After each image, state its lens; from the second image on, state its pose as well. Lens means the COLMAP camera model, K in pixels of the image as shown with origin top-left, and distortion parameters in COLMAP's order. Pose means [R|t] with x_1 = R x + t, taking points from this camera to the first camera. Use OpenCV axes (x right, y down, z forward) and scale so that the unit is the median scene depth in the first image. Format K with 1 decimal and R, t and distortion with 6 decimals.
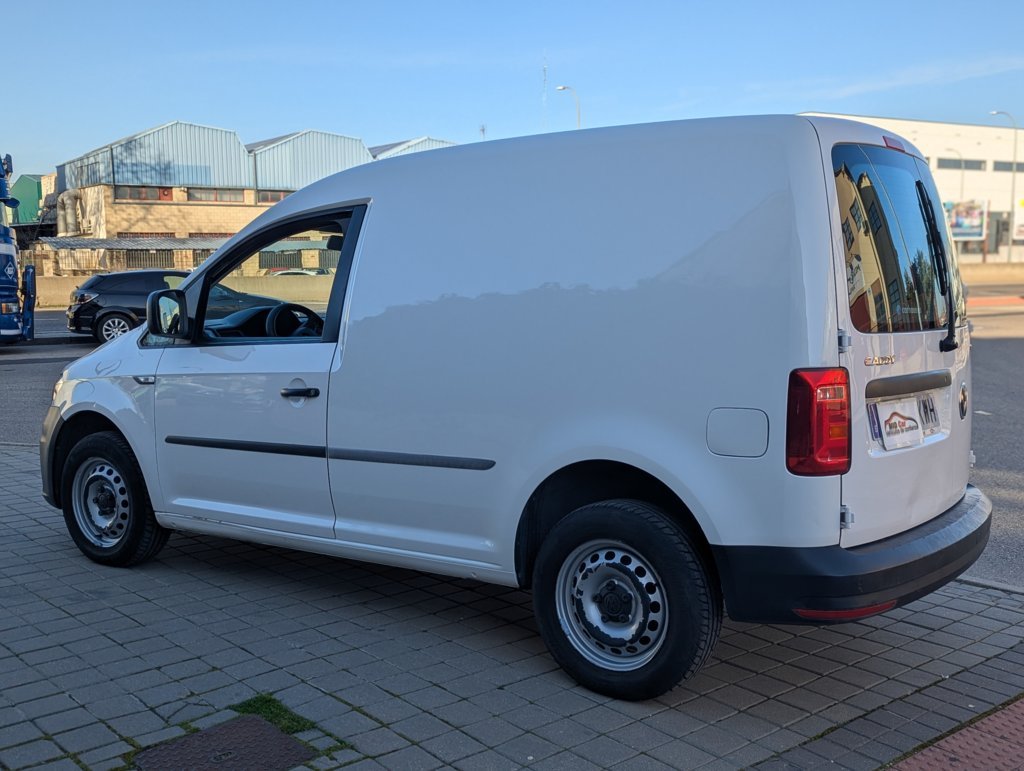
lens RADIAL K [[1108.8, 0, 499.3], [0, 1108.8, 384.7], [0, 0, 1]] dist [0.094499, -0.193245]
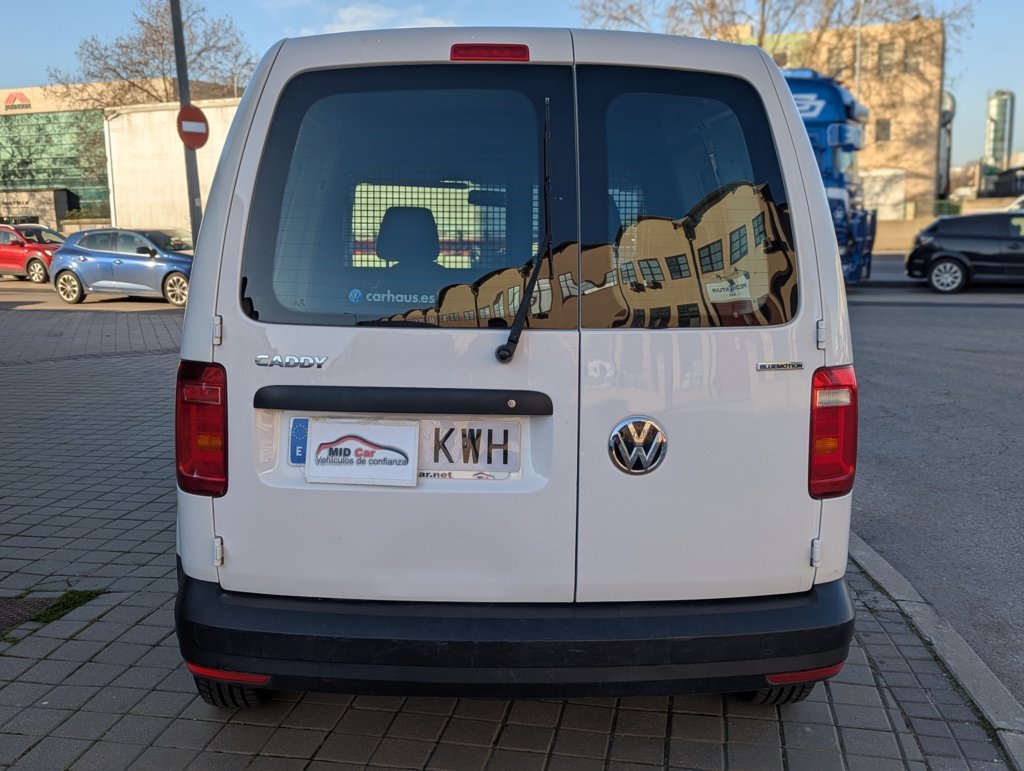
lens RADIAL K [[1108.8, 0, 499.3], [0, 1108.8, 384.7], [0, 0, 1]] dist [0.094499, -0.193245]
pose [[0.614932, 0.122437, -0.779018, 0.929678], [-0.079985, 0.992463, 0.092846, -0.079425], [0.784514, 0.005216, 0.620090, 0.594750]]
